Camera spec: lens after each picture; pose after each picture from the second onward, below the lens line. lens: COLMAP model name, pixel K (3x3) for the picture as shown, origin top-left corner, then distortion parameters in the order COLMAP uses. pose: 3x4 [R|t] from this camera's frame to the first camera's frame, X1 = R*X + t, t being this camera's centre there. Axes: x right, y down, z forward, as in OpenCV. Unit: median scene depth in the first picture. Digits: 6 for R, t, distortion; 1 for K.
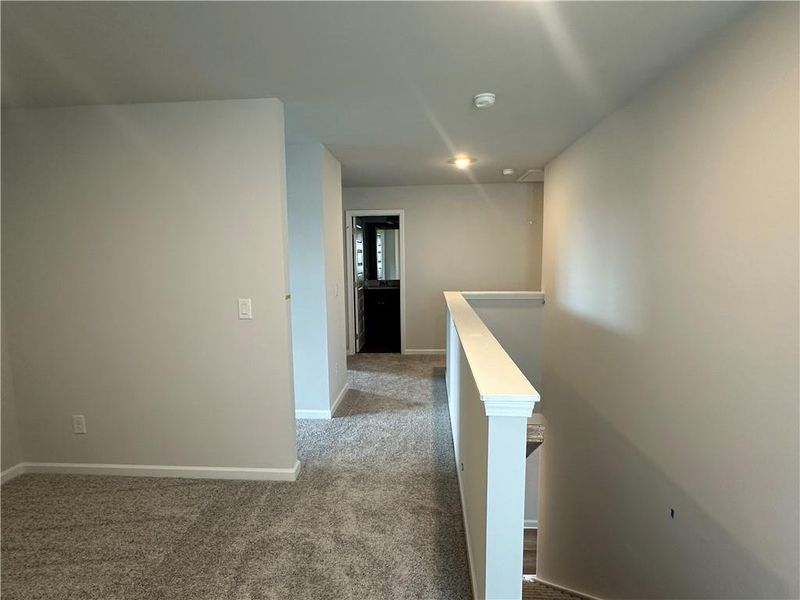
lens RADIAL K [[423.1, 0, 400.9], [0, 423.1, 305.0], [0, 0, 1]] dist [-0.004070, -0.000715]
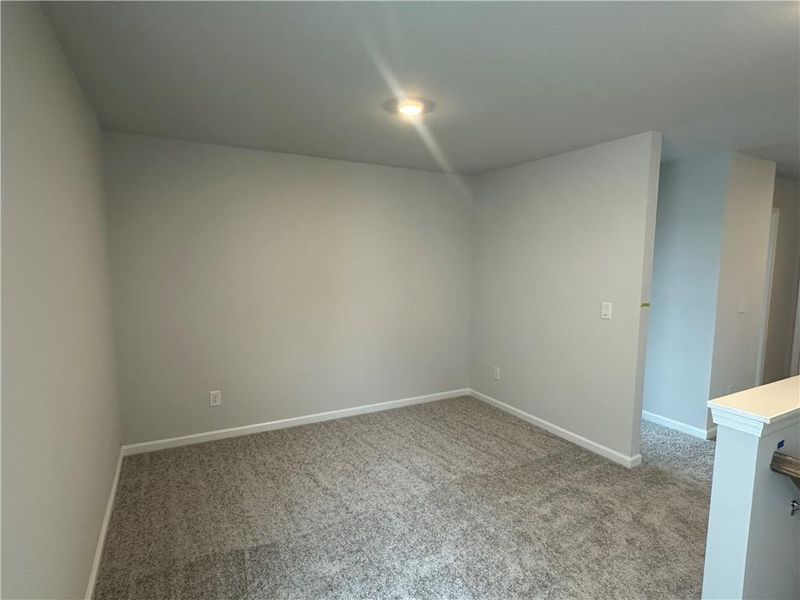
lens RADIAL K [[423.1, 0, 400.9], [0, 423.1, 305.0], [0, 0, 1]] dist [-0.004070, -0.000715]
pose [[0.542256, 0.105970, -0.833504, 0.336461], [-0.111951, 0.992282, 0.053324, -0.005931], [0.832722, 0.064397, 0.549934, -0.163976]]
